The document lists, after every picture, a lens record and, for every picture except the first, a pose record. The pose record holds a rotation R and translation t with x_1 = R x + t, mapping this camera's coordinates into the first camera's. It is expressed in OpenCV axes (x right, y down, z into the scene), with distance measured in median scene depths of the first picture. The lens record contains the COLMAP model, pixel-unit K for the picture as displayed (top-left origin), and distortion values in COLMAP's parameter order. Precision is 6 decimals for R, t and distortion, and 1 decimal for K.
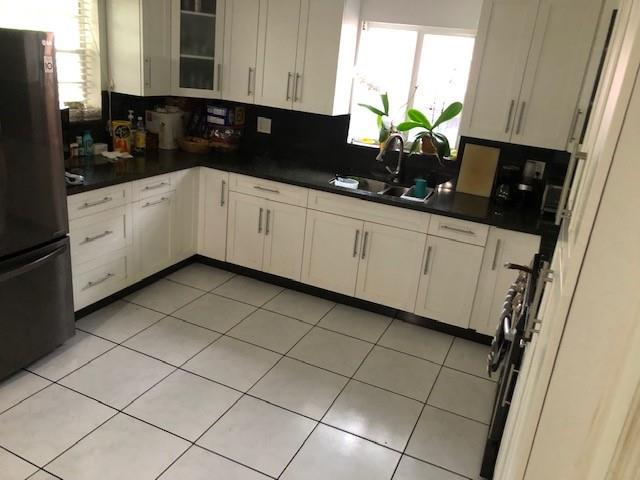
lens RADIAL K [[517.7, 0, 320.0], [0, 517.7, 240.0], [0, 0, 1]] dist [0.141079, -0.360686]
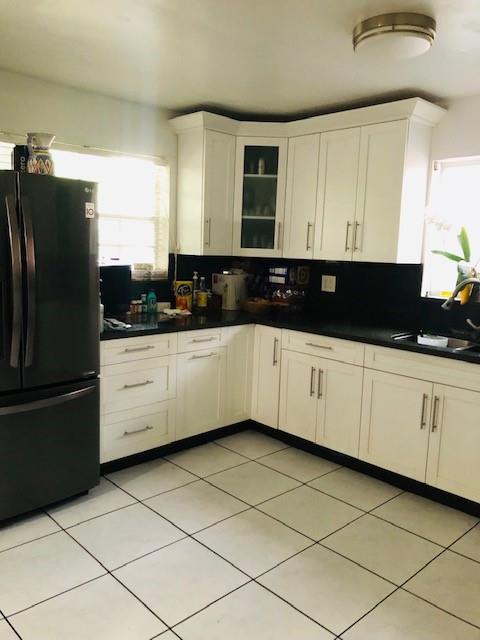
lens RADIAL K [[517.7, 0, 240.0], [0, 517.7, 320.0], [0, 0, 1]] dist [0.141079, -0.360686]
pose [[0.923708, -0.013838, -0.382847, 0.114581], [-0.073766, 0.974222, -0.213189, 0.059545], [0.375928, 0.225165, 0.898876, 0.135866]]
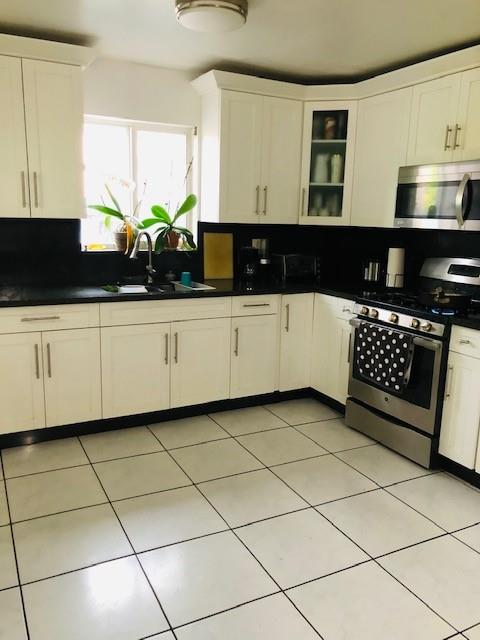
lens RADIAL K [[540.1, 0, 240.0], [0, 540.1, 320.0], [0, 0, 1]] dist [0.089539, -0.117574]
pose [[0.624656, -0.233678, 0.745117, -0.521593], [0.293043, 0.954590, 0.053703, -0.052218], [-0.723831, 0.184806, 0.664768, 0.244895]]
